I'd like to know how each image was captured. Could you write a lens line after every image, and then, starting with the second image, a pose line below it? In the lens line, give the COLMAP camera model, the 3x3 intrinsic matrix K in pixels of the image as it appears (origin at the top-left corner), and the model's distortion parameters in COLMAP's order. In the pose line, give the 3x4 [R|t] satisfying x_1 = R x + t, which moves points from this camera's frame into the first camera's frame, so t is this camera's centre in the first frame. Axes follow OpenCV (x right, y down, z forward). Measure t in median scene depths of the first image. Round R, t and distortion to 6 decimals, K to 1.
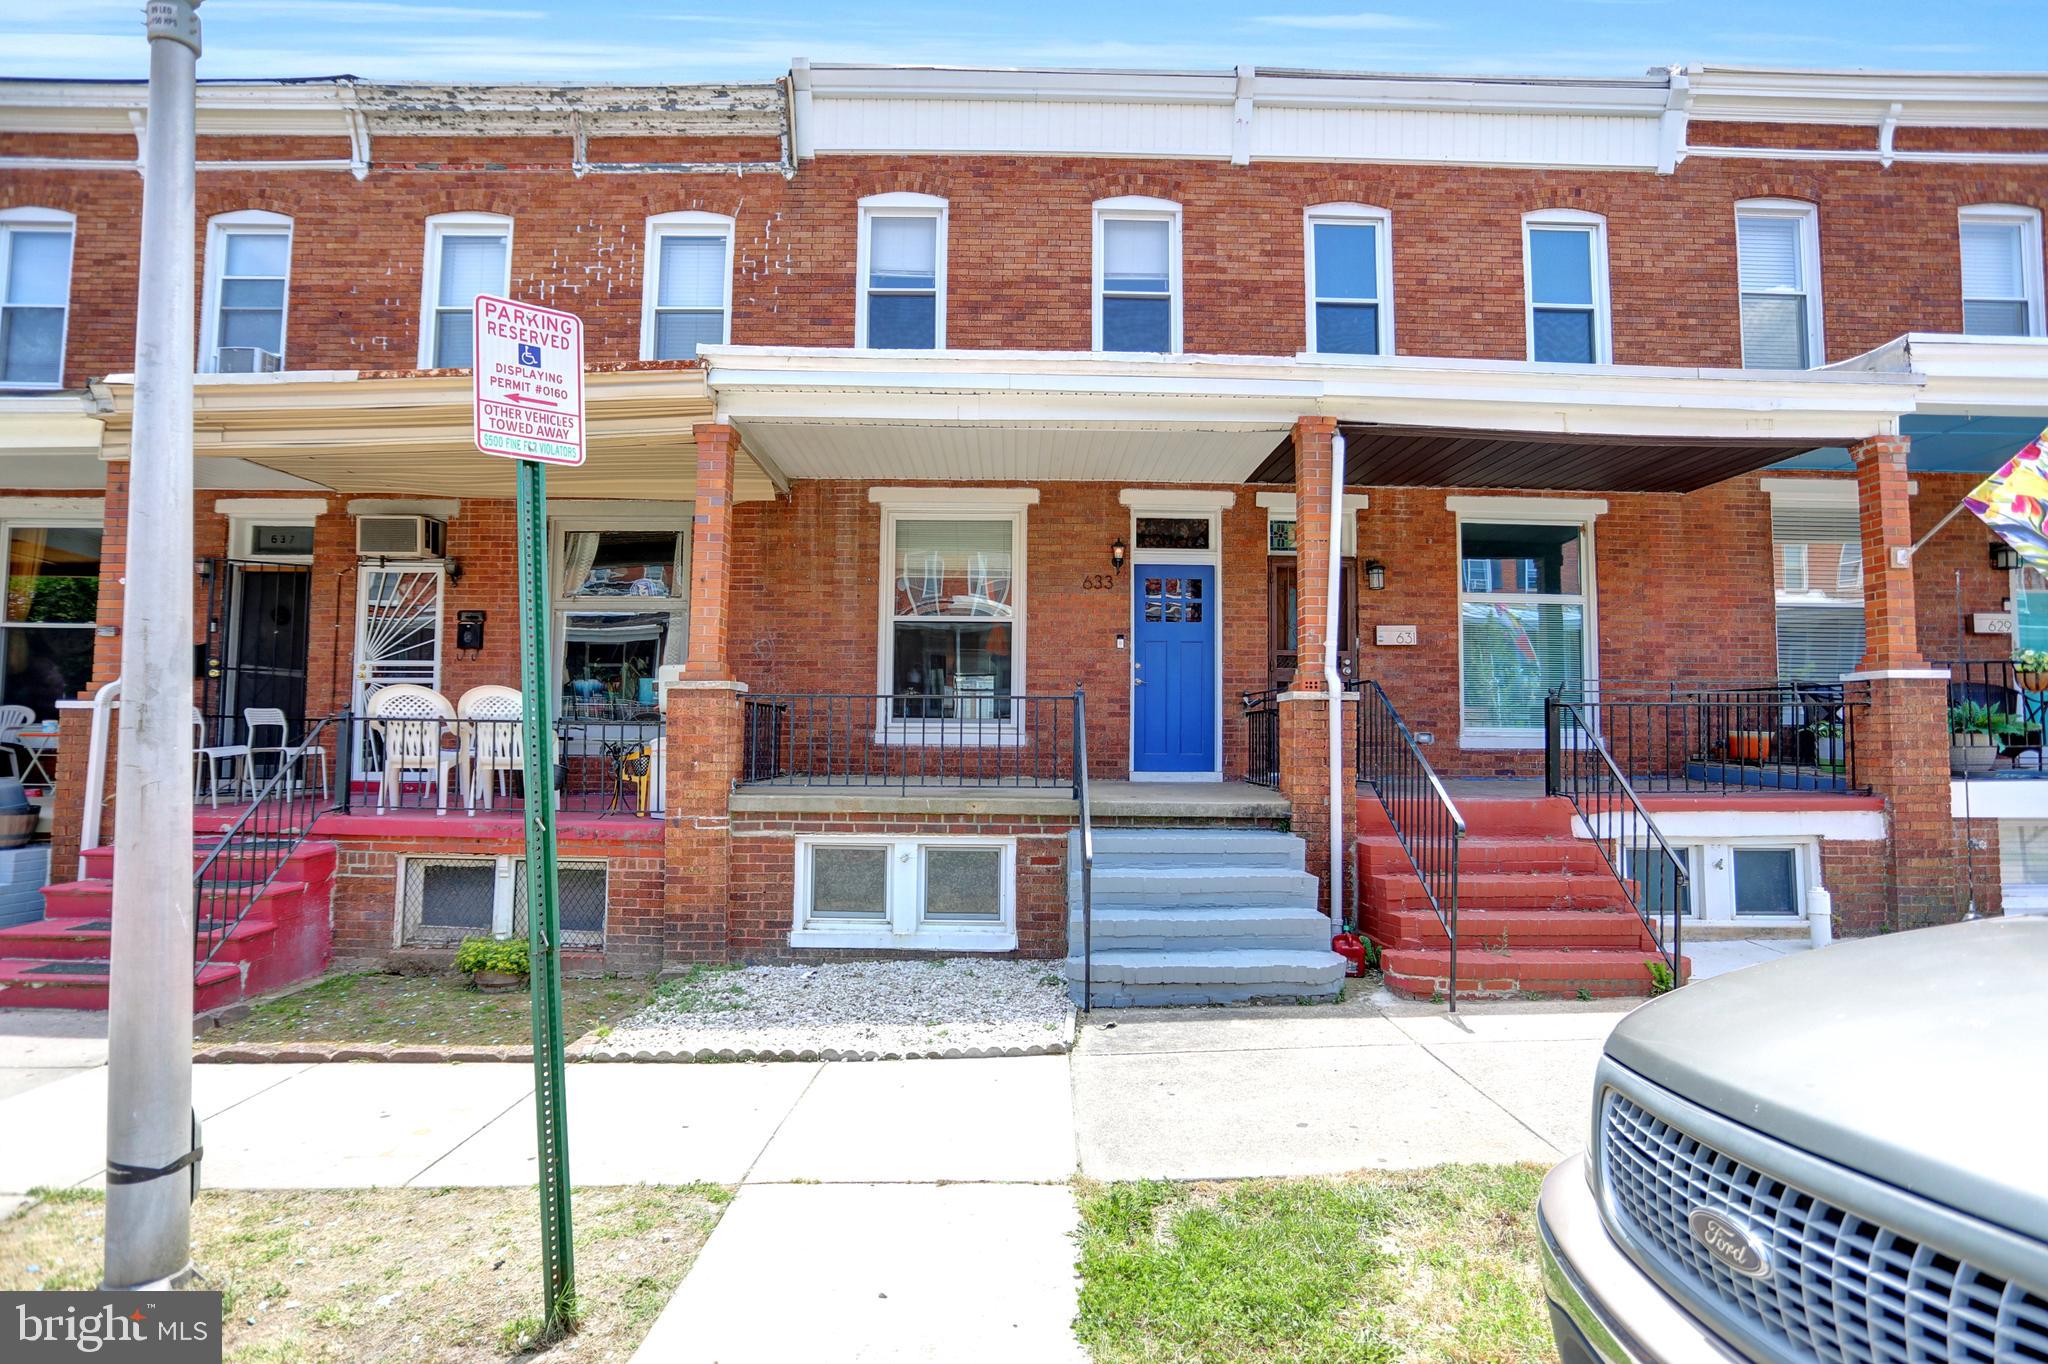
lens RADIAL K [[1069.8, 0, 1024.0], [0, 1069.8, 682.0], [0, 0, 1]] dist [-0.084287, 0.055448]
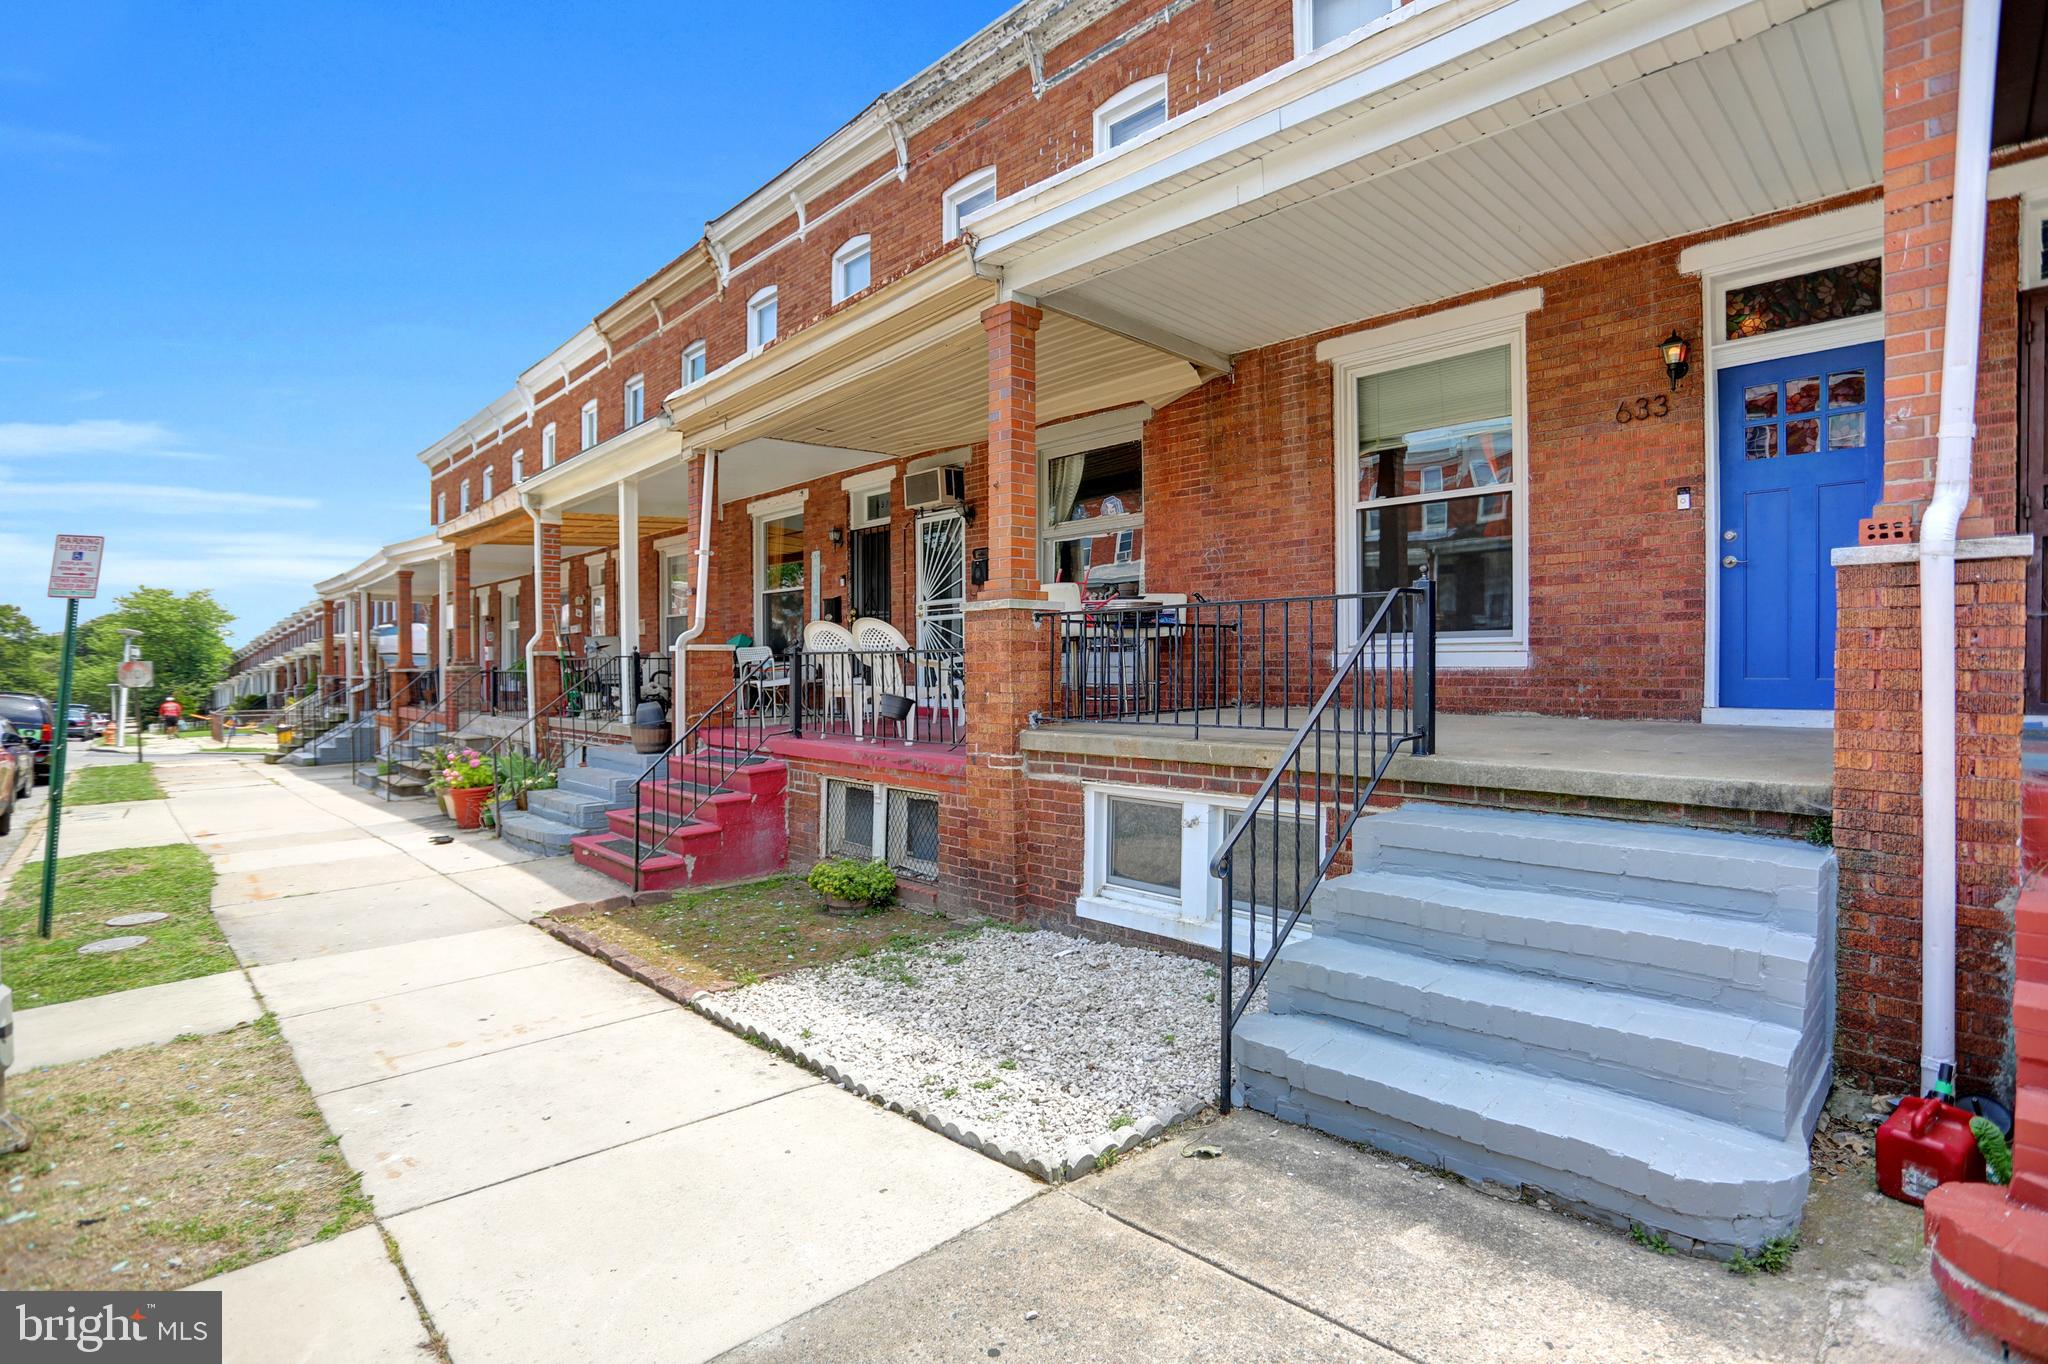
lens RADIAL K [[986.2, 0, 1029.7], [0, 986.2, 679.5], [0, 0, 1]] dist [-0.077229, 0.033256]
pose [[0.688540, -0.003375, -0.725190, 0.231839], [0.053977, 0.997454, 0.046606, 0.020563], [0.723186, -0.071234, 0.686970, 0.339640]]
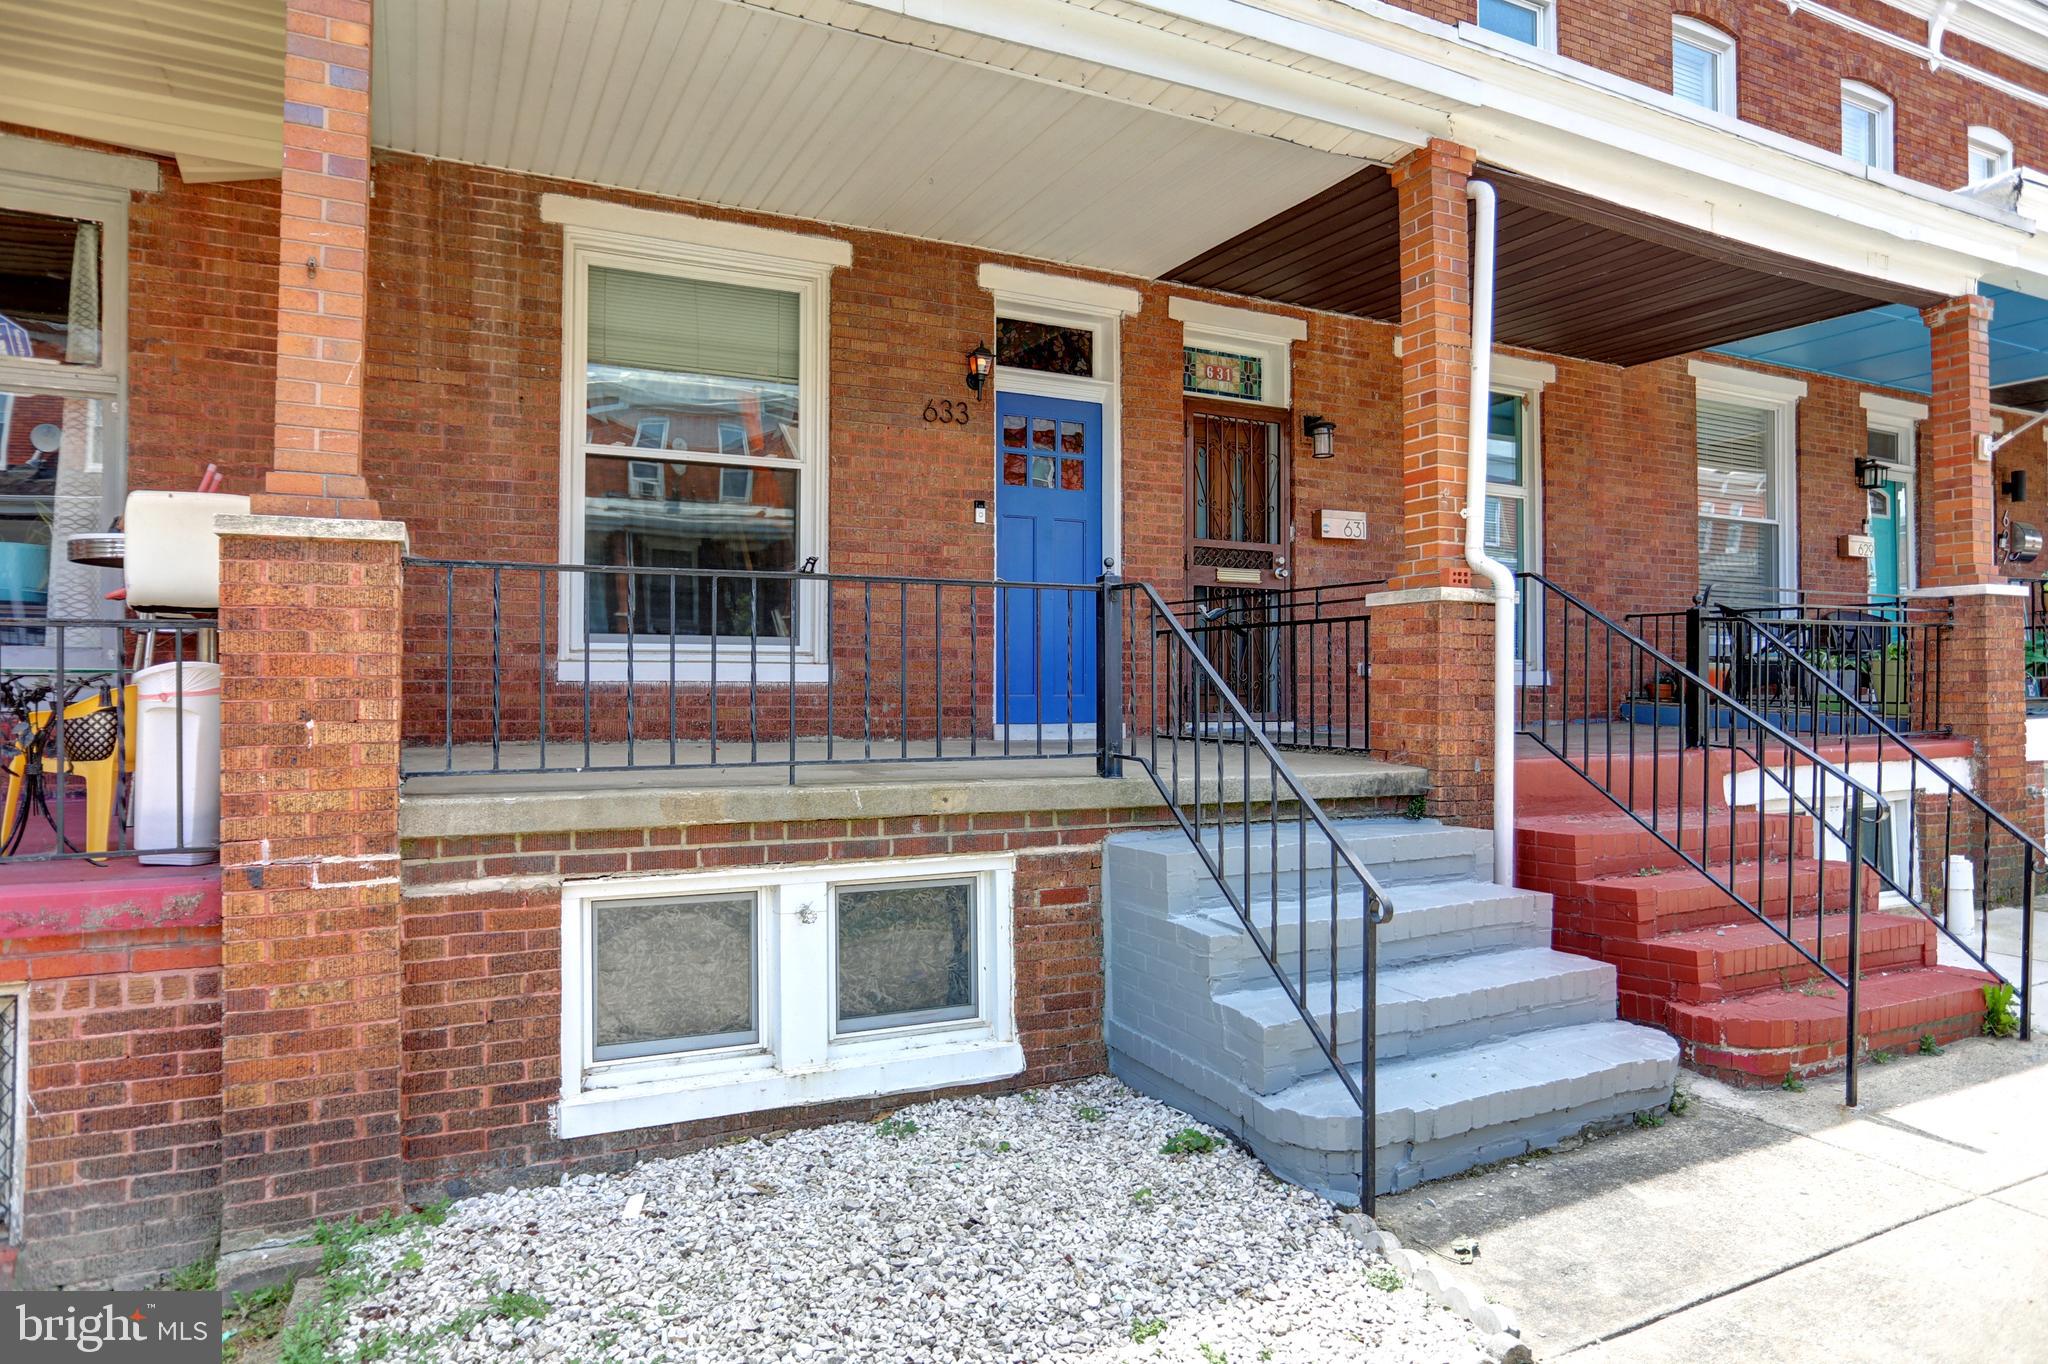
lens RADIAL K [[1243.4, 0, 1024.0], [0, 1243.4, 682.0], [0, 0, 1]] dist [-0.067639, 0.058012]
pose [[0.899303, -0.004588, 0.437301, -0.198814], [-0.017652, 0.998749, 0.046779, 0.025404], [-0.436969, -0.049788, 0.898098, 0.349116]]
